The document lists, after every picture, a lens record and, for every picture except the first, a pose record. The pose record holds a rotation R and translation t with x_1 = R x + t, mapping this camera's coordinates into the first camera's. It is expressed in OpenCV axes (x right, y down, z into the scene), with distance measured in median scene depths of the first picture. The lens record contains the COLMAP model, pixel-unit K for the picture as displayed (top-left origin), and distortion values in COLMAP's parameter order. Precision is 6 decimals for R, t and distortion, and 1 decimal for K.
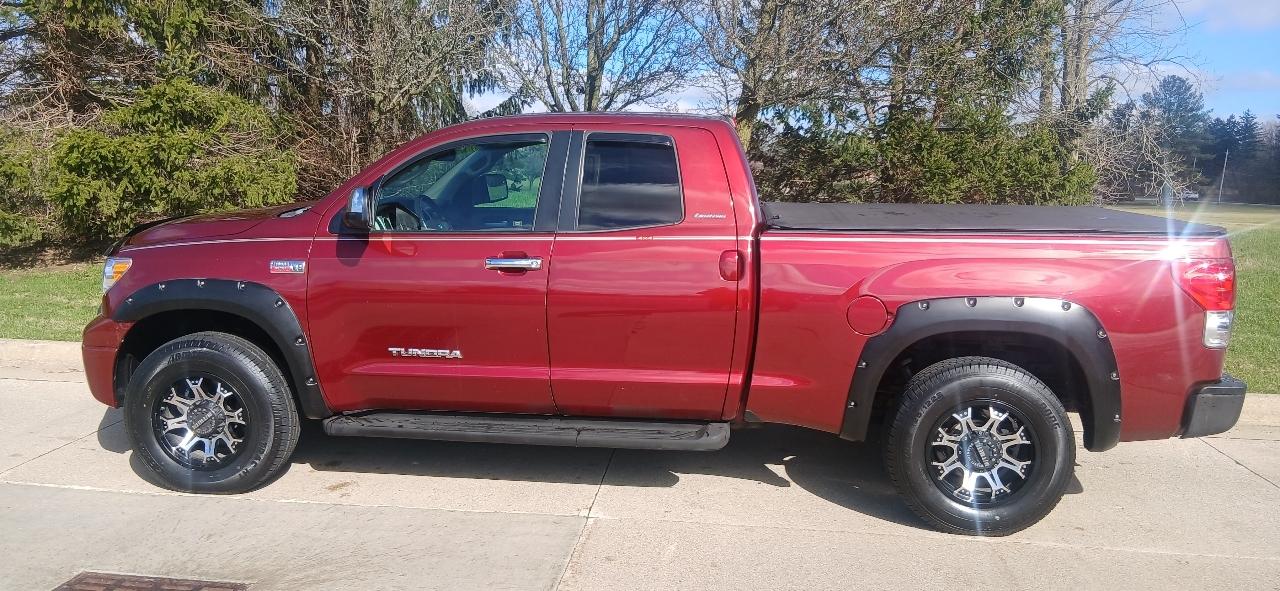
lens RADIAL K [[959.5, 0, 646.4], [0, 959.5, 293.3], [0, 0, 1]] dist [0.112487, -0.193221]
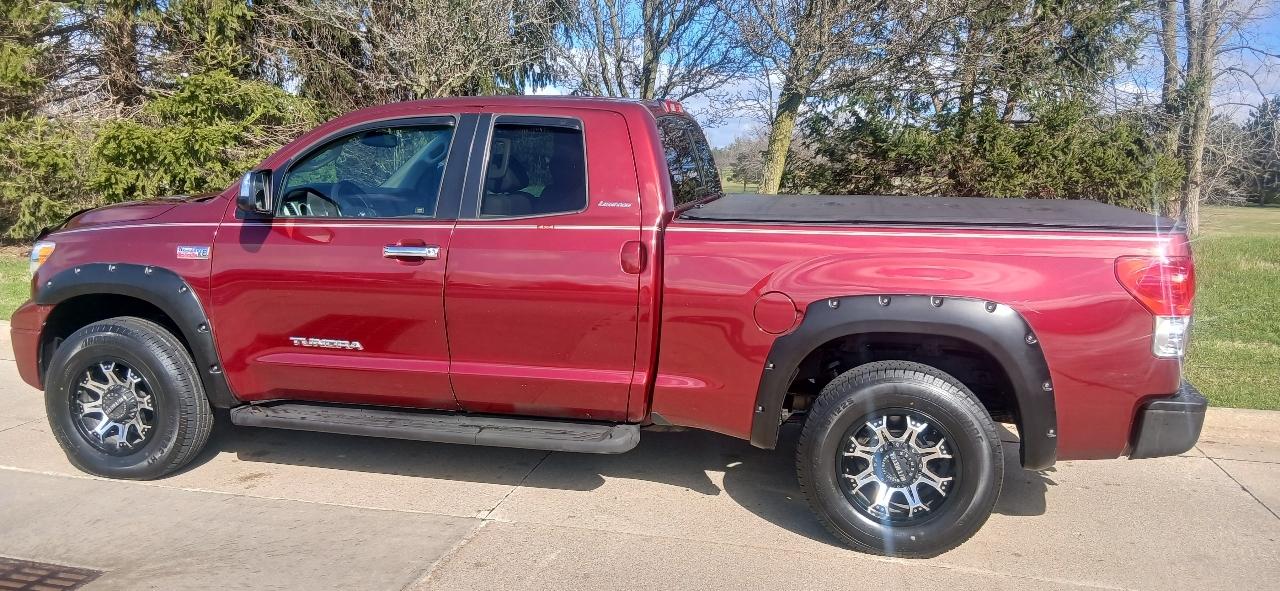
lens RADIAL K [[965.1, 0, 651.0], [0, 965.1, 295.2], [0, 0, 1]] dist [0.114553, -0.196461]
pose [[0.994059, 0.018098, -0.107323, 0.196994], [-0.017726, 0.999833, 0.004421, 0.003567], [0.107386, -0.002492, 0.994214, 0.062482]]
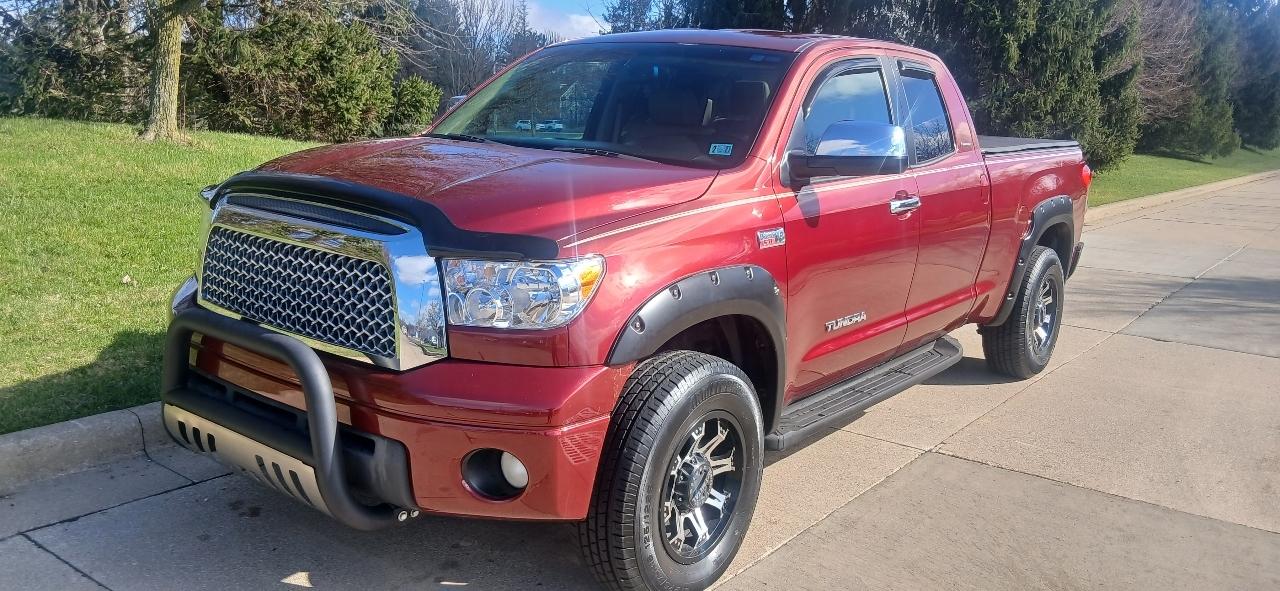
lens RADIAL K [[975.3, 0, 643.9], [0, 975.3, 294.9], [0, 0, 1]] dist [0.119787, -0.200679]
pose [[0.531309, -0.160913, 0.831756, -1.018437], [0.087948, 0.986967, 0.134761, -0.090194], [-0.842601, 0.001551, 0.538536, 0.682616]]
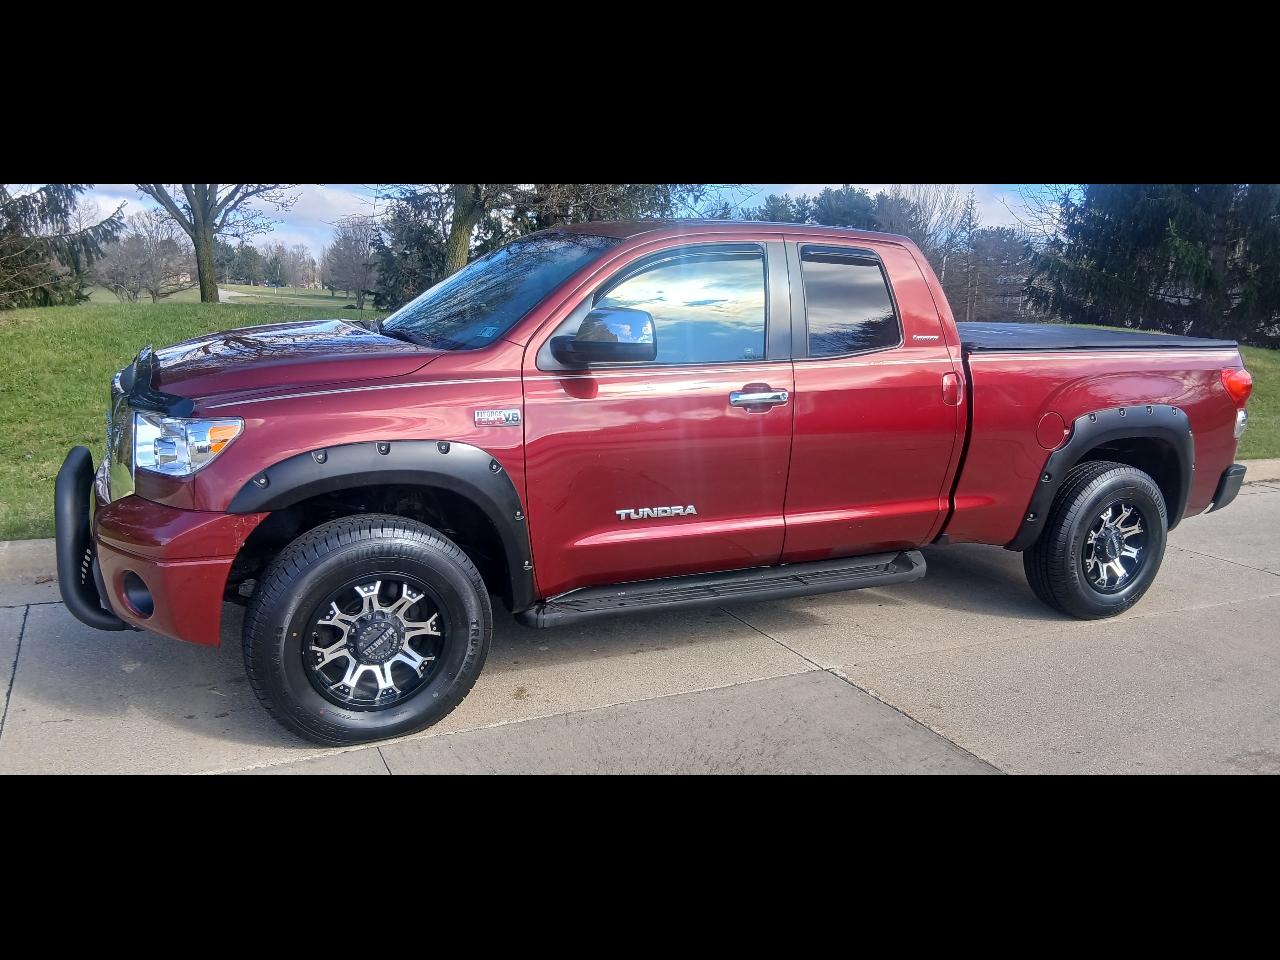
lens RADIAL K [[961.4, 0, 645.4], [0, 961.4, 475.8], [0, 0, 1]] dist [0.111457, -0.189418]
pose [[0.849736, -0.090399, 0.519400, -0.653766], [0.052350, 0.994789, 0.087494, -0.040823], [-0.524602, -0.047157, 0.850040, 0.307381]]
